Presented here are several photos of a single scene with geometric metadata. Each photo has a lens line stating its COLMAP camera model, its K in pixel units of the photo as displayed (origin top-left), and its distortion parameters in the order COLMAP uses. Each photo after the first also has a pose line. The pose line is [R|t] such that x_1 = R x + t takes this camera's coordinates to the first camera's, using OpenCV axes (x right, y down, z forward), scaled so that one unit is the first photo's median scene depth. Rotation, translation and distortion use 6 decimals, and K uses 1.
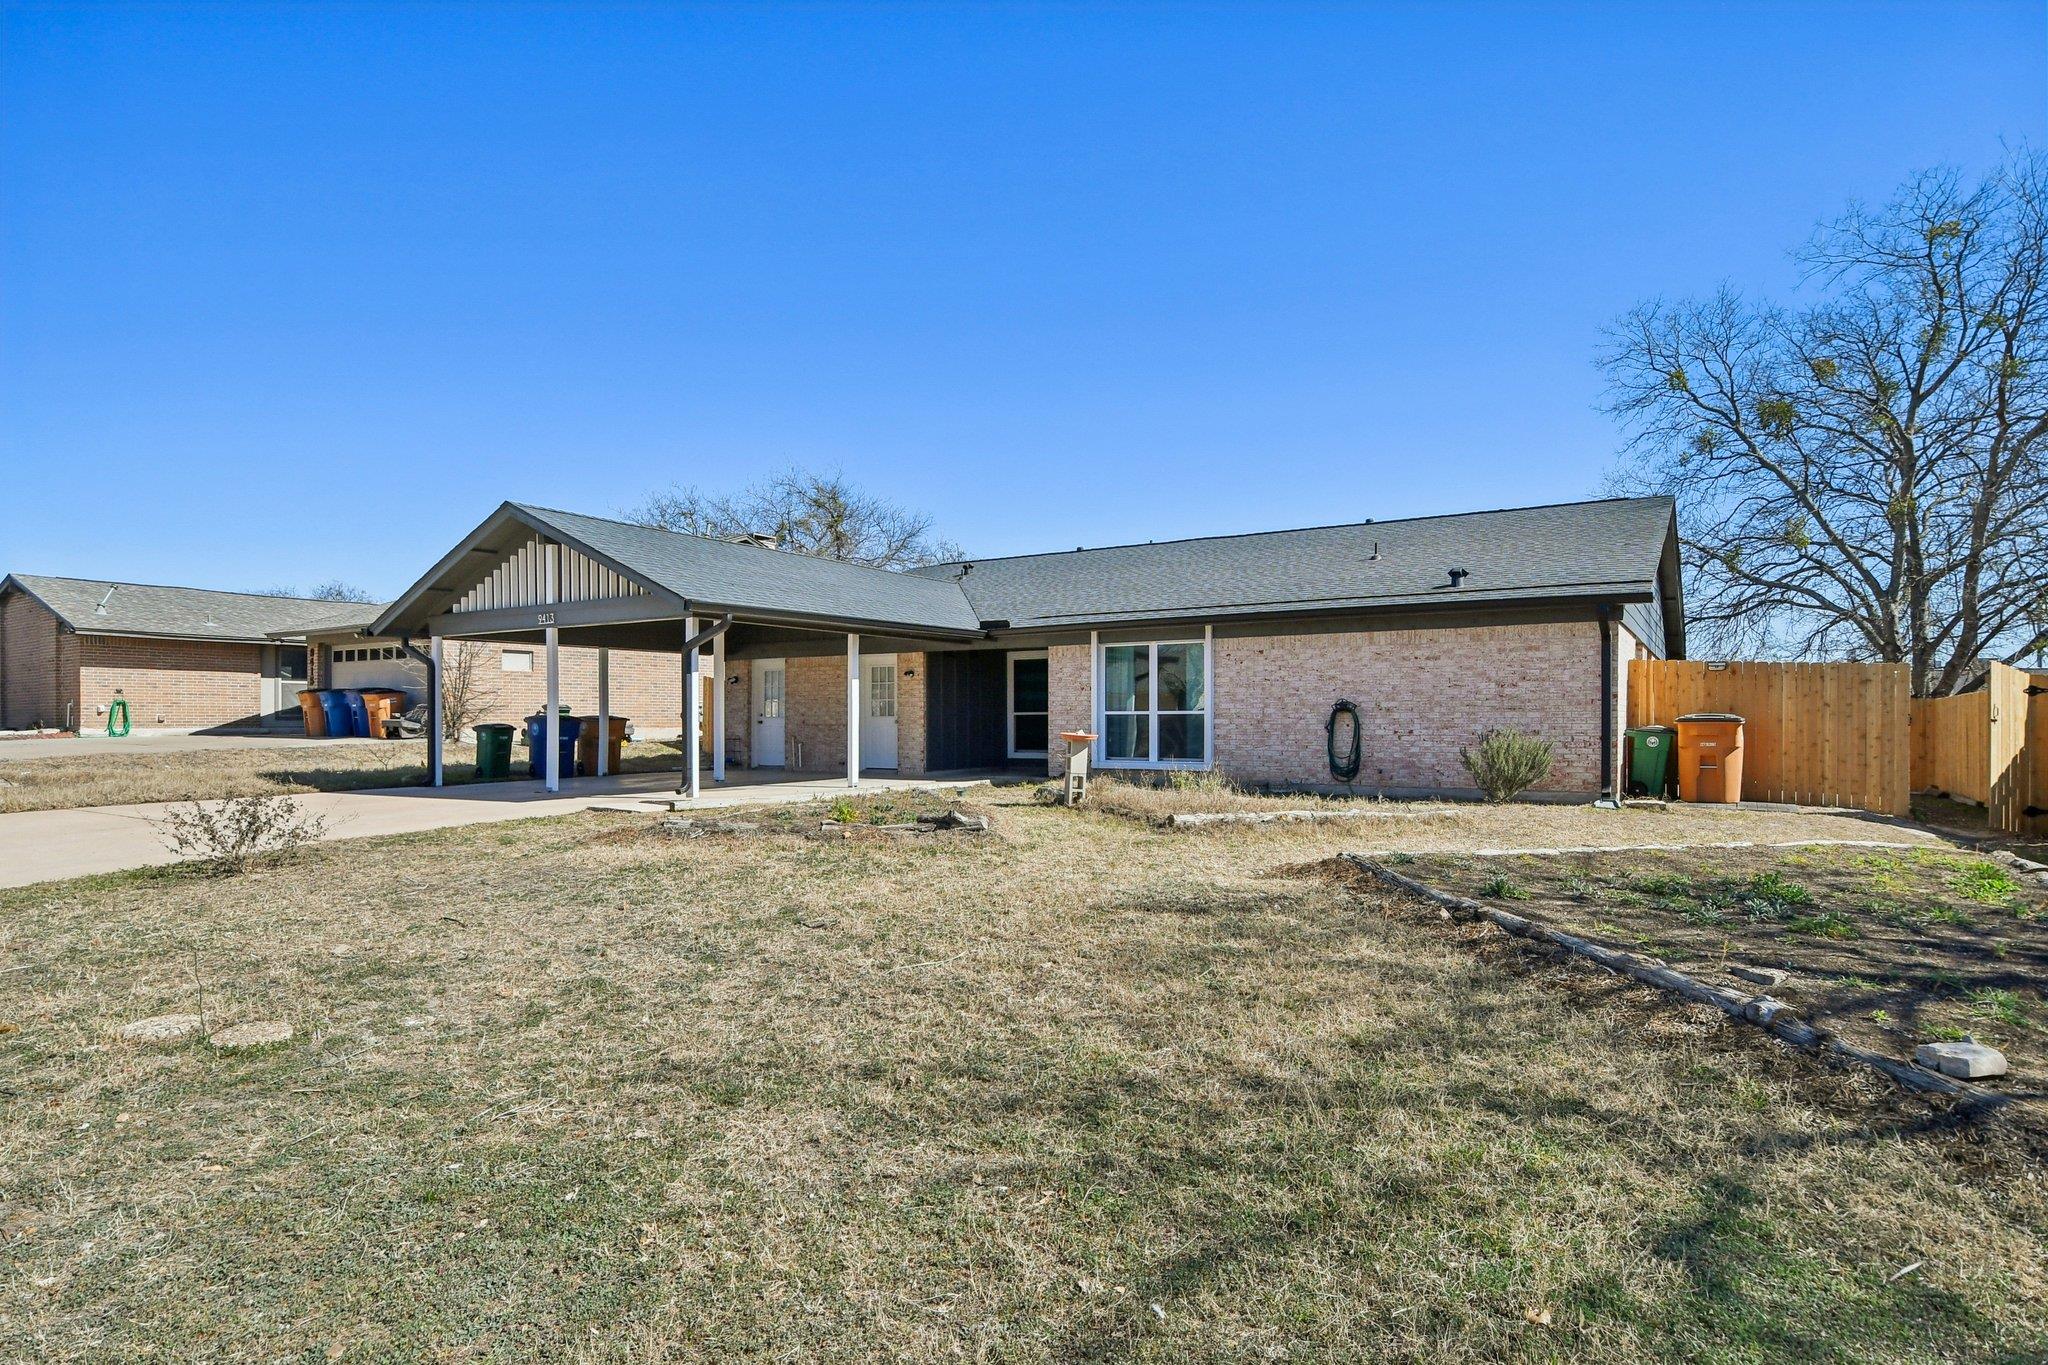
lens RADIAL K [[1120.1, 0, 1016.5], [0, 1120.1, 728.7], [0, 0, 1]] dist [-0.000532, -0.000652]
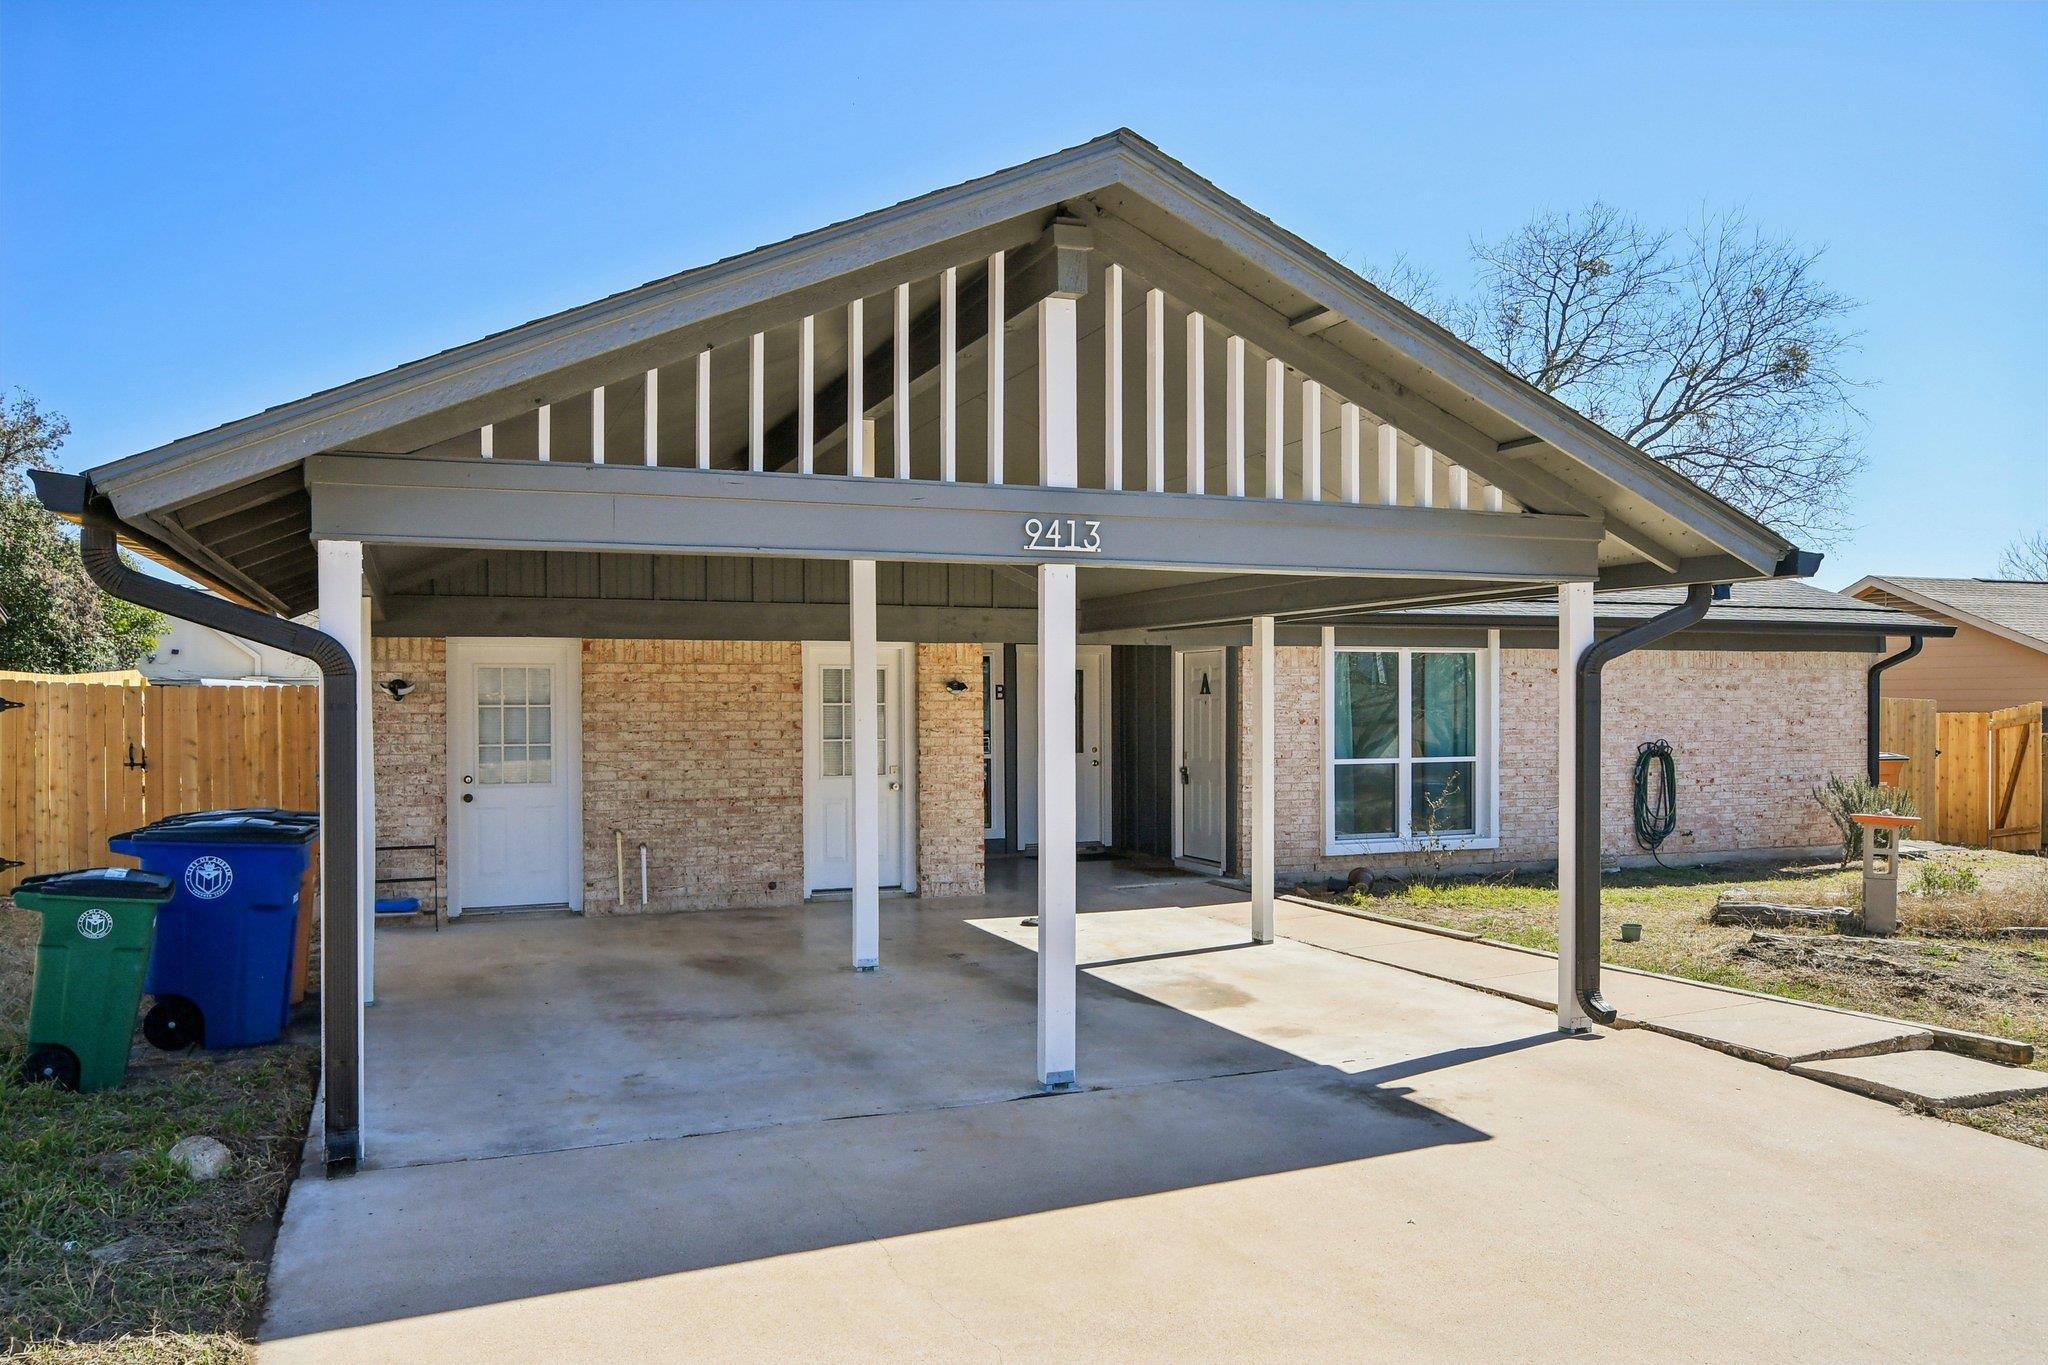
lens RADIAL K [[1505.9, 0, 1017.5], [0, 1505.9, 729.2], [0, 0, 1]] dist [-0.003204, -0.001778]
pose [[0.584521, -0.014821, 0.811243, -0.766793], [0.008911, 0.999890, 0.011847, -0.048663], [-0.811330, 0.000304, 0.584589, 0.758593]]
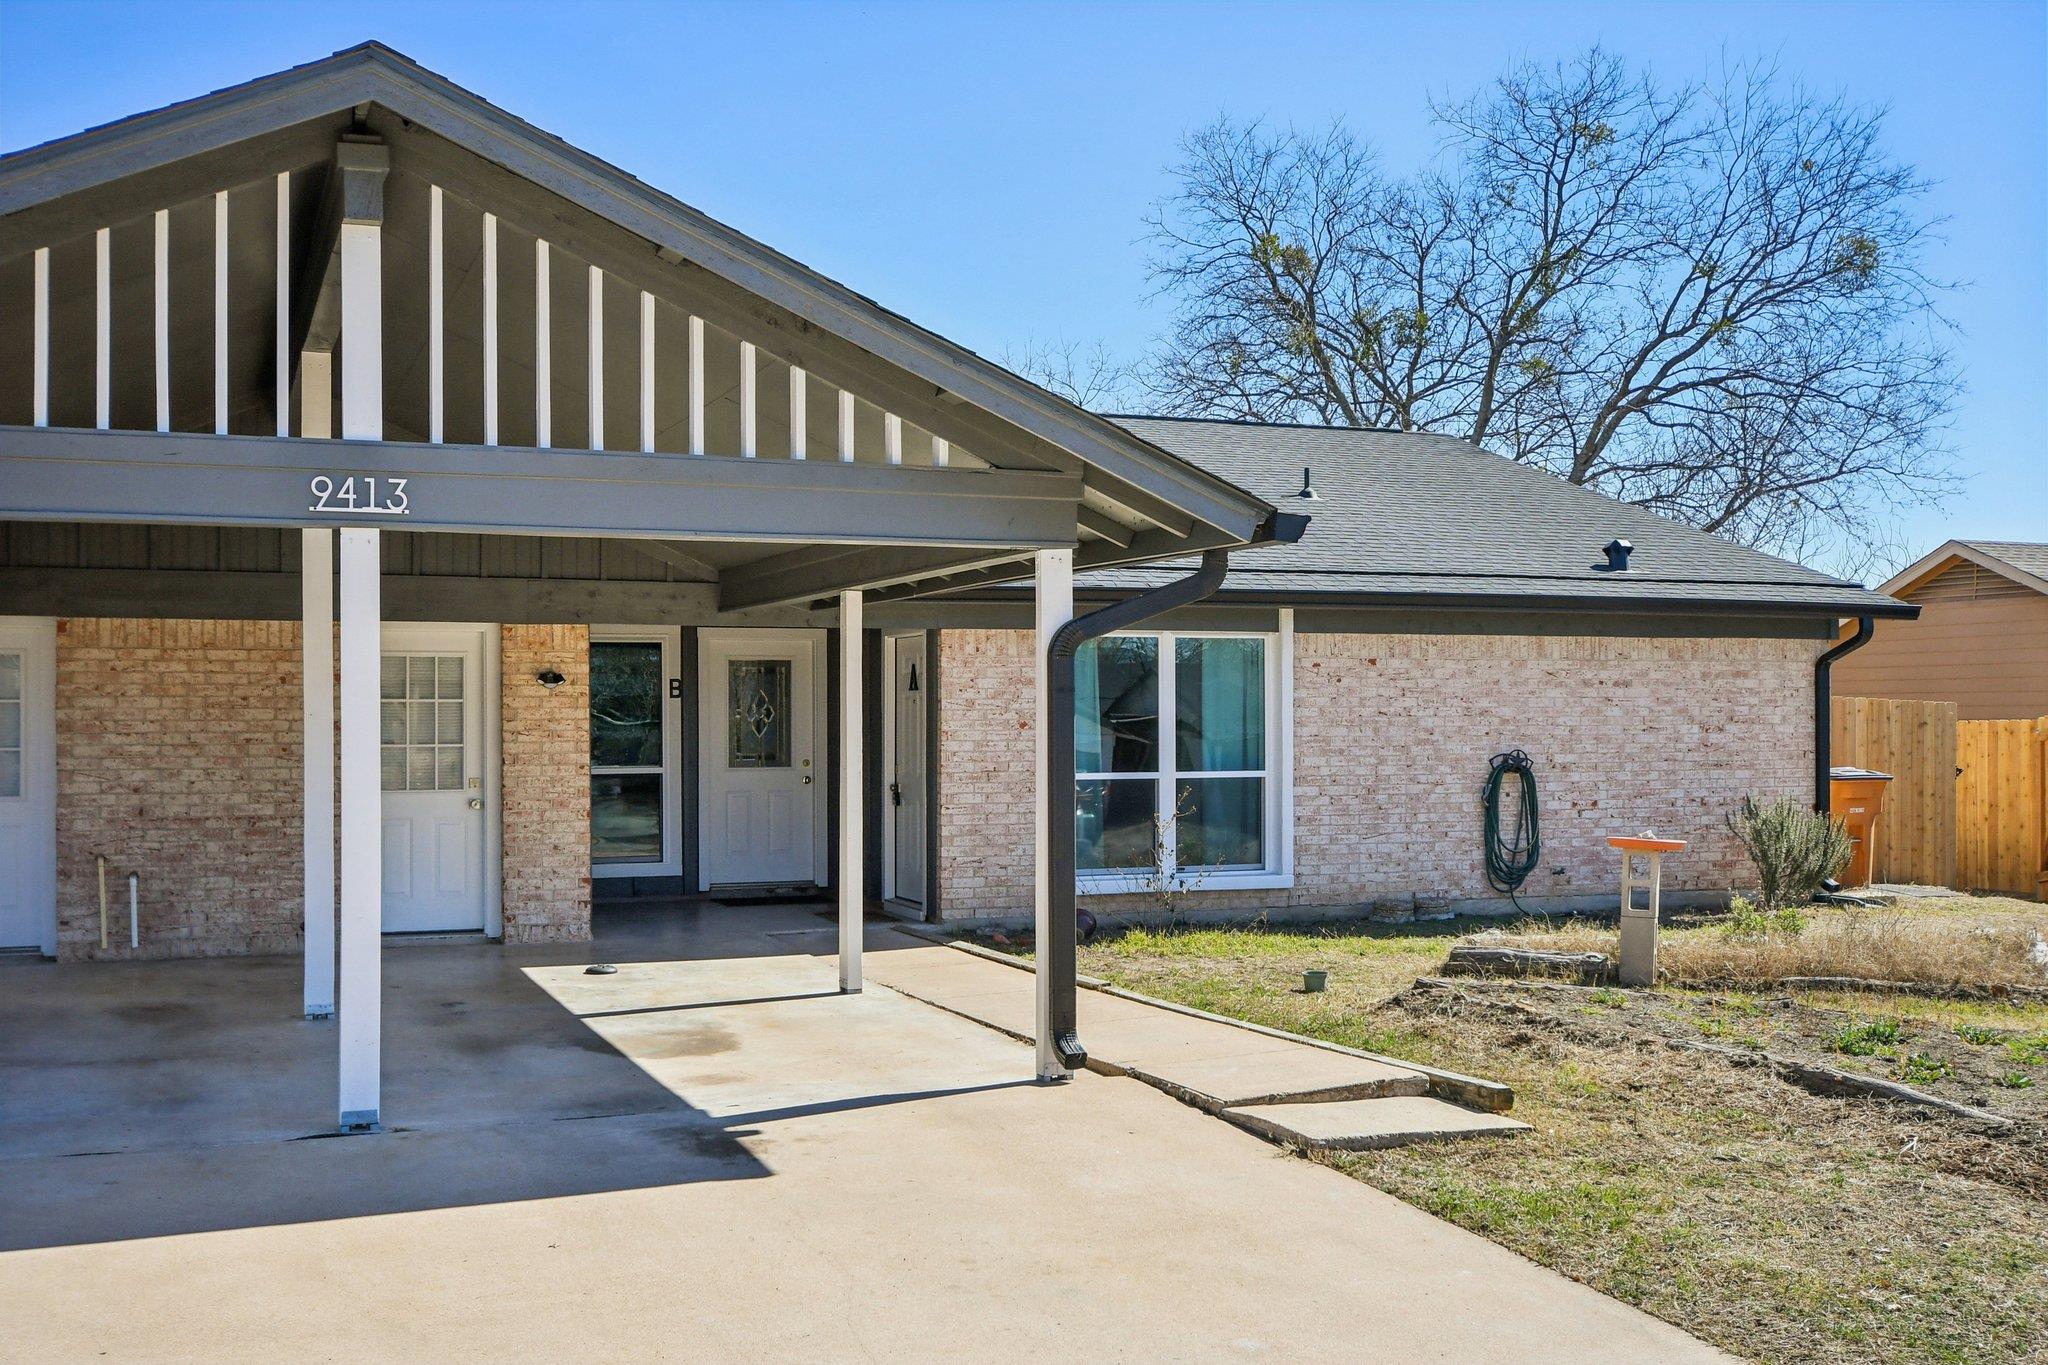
lens RADIAL K [[2097.5, 0, 1018.7], [0, 2097.5, 720.8], [0, 0, 1]] dist [-0.000243, -0.009377]
pose [[0.590064, -0.001708, 0.807355, -0.736356], [0.007307, 0.999968, -0.003225, -0.039770], [-0.807324, 0.007802, 0.590057, 0.563813]]
